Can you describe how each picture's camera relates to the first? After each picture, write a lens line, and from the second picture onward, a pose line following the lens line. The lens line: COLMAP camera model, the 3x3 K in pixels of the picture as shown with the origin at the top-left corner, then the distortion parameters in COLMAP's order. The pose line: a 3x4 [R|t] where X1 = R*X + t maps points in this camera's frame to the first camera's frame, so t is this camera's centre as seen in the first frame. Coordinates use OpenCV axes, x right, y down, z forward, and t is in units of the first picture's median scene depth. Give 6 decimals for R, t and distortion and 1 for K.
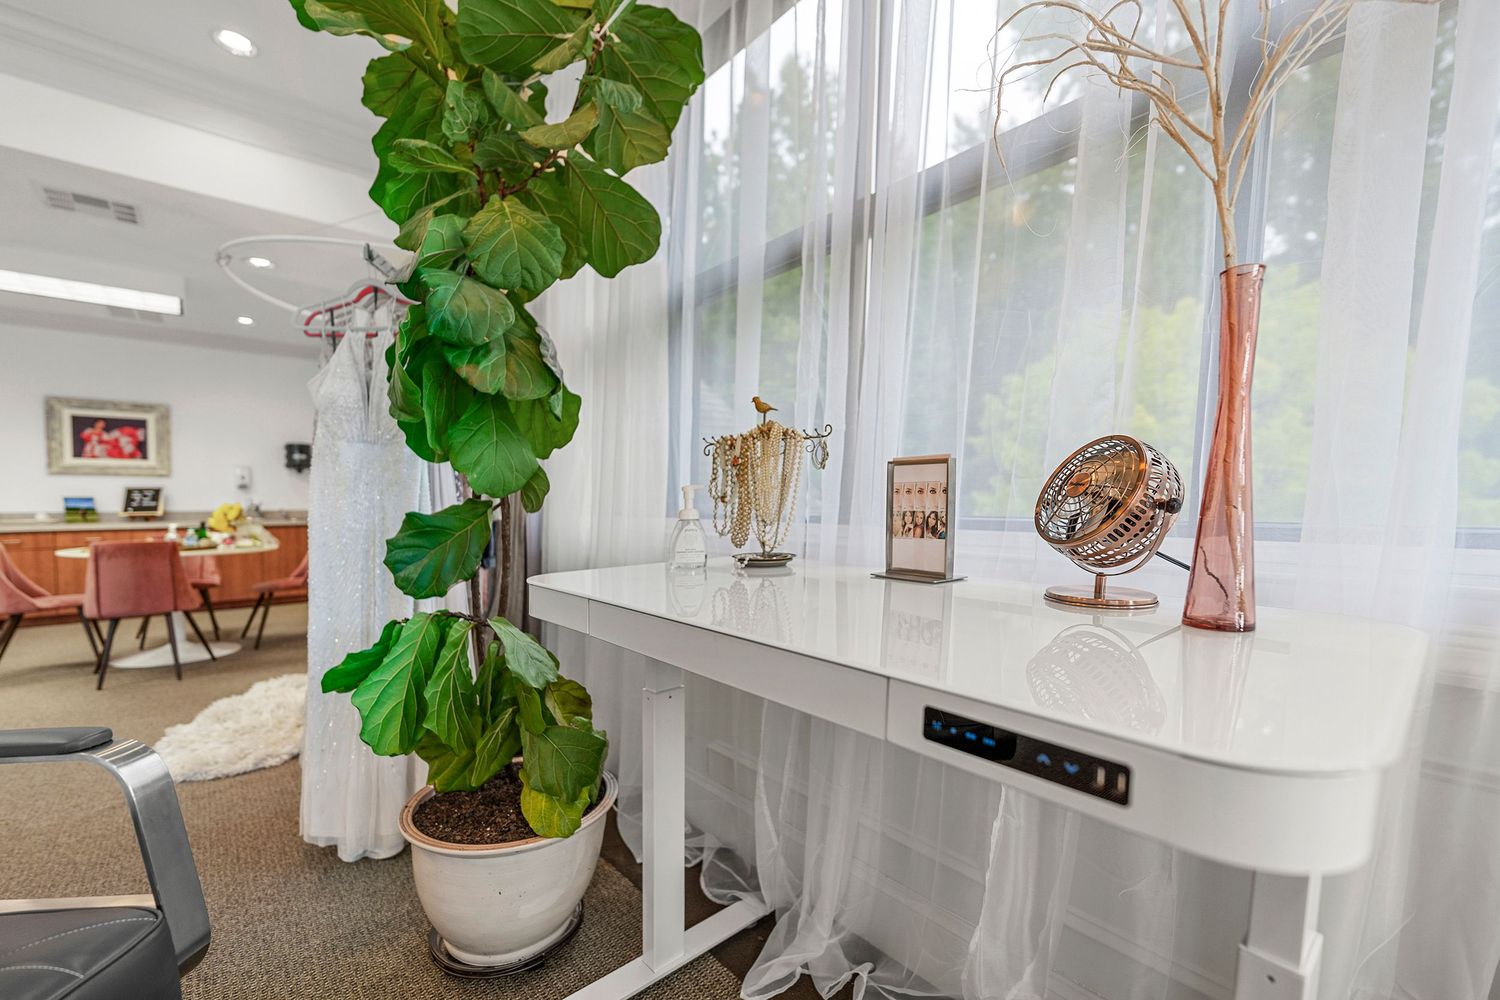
lens RADIAL K [[615.4, 0, 759.9], [0, 615.4, 478.5], [0, 0, 1]] dist [0.000540, -0.000212]
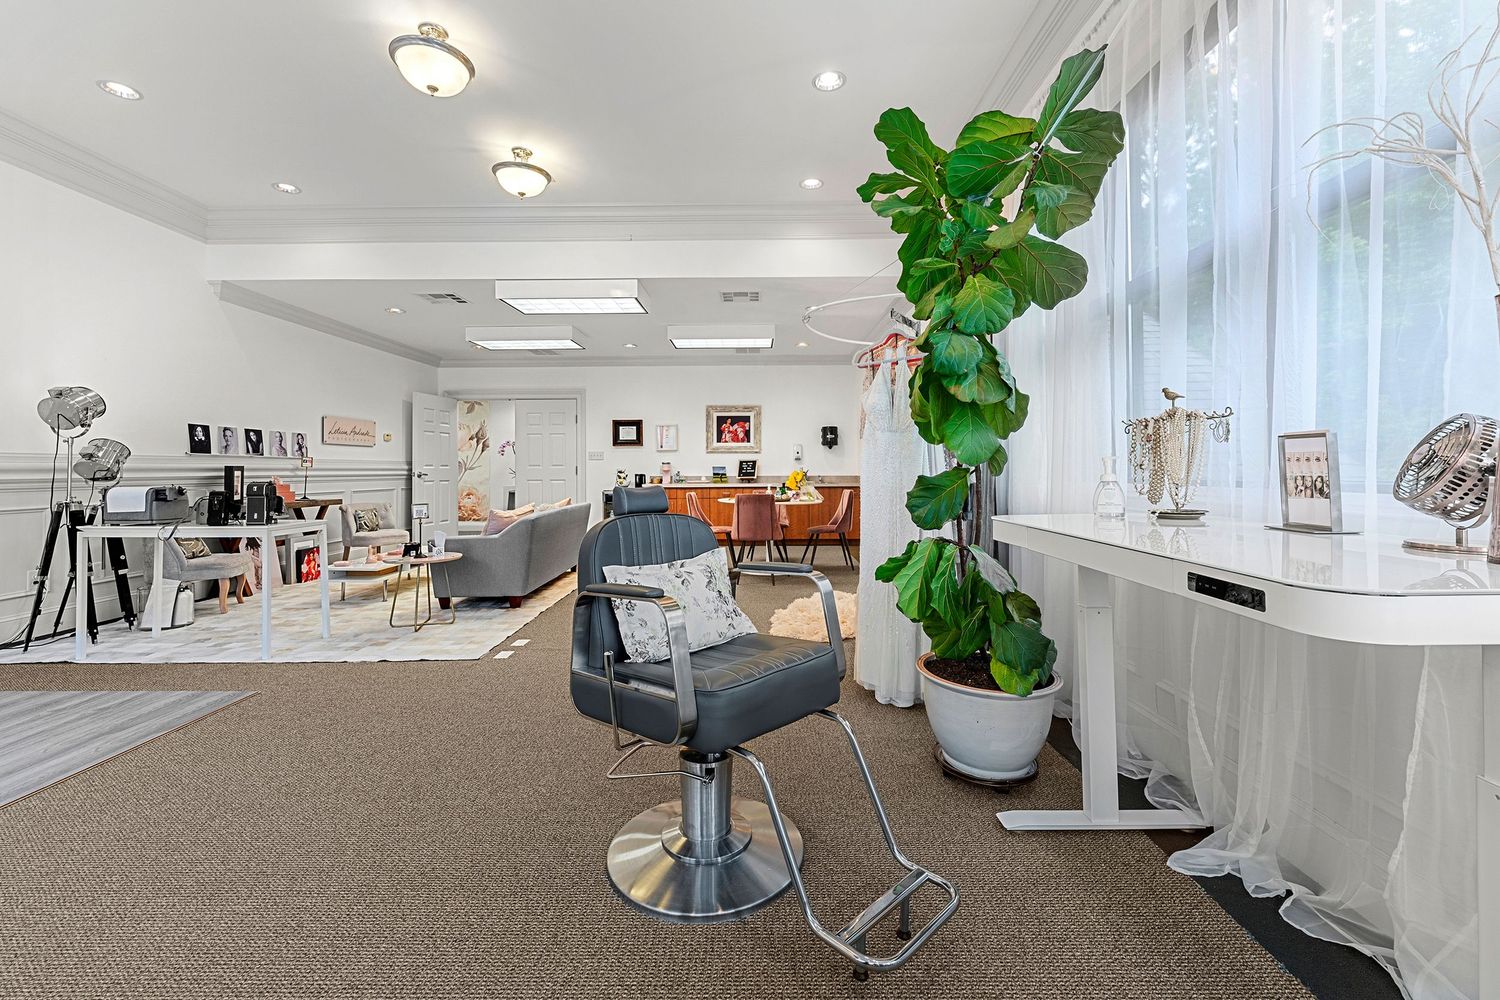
lens RADIAL K [[615.4, 0, 759.9], [0, 615.4, 478.5], [0, 0, 1]] dist [0.000540, -0.000212]
pose [[0.740890, 0.009668, -0.671556, 0.206929], [0.024685, 0.998829, 0.041612, -0.014815], [0.671172, -0.047407, 0.739784, -0.484742]]
